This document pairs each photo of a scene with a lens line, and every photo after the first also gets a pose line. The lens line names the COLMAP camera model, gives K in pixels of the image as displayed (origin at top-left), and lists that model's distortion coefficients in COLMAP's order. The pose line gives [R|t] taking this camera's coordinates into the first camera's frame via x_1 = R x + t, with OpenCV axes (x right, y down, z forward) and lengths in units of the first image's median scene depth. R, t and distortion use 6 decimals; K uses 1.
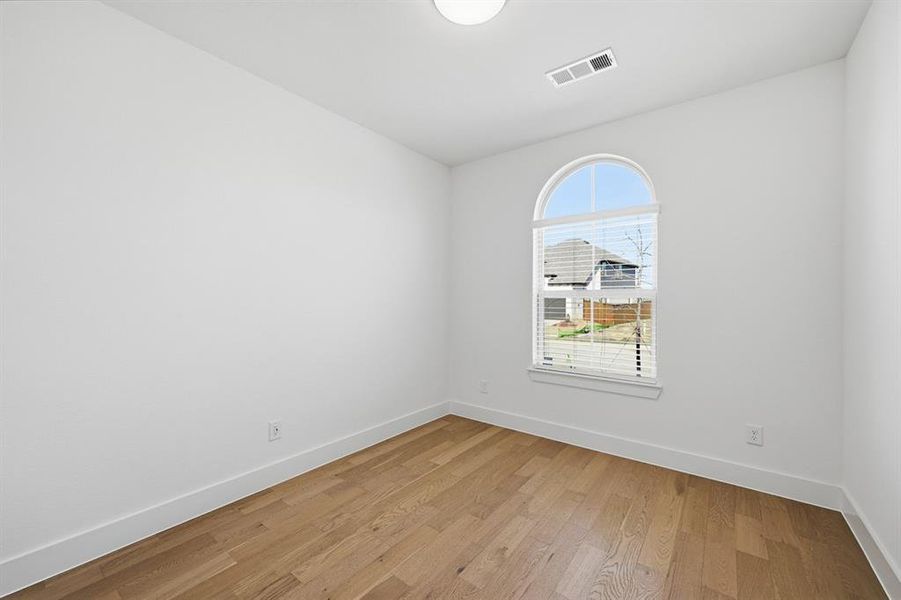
lens RADIAL K [[358.7, 0, 452.6], [0, 358.7, 300.9], [0, 0, 1]] dist [-0.000725, 0.000036]
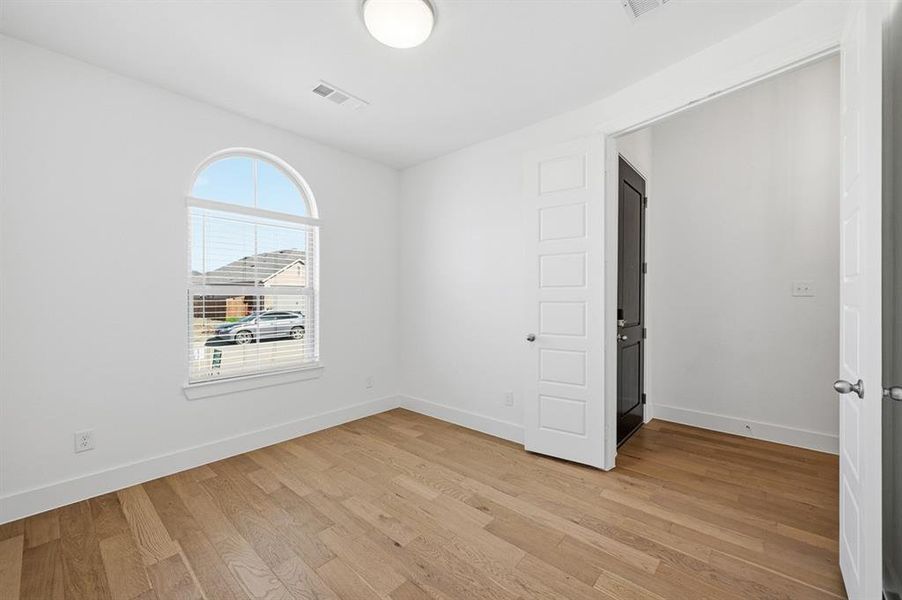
lens RADIAL K [[359.1, 0, 453.5], [0, 359.1, 297.5], [0, 0, 1]] dist [-0.000725, 0.000036]
pose [[0.066053, -0.008322, 0.997781, -0.651547], [-0.001499, 0.999963, 0.008439, -0.014307], [-0.997815, -0.002053, 0.066038, 0.459292]]
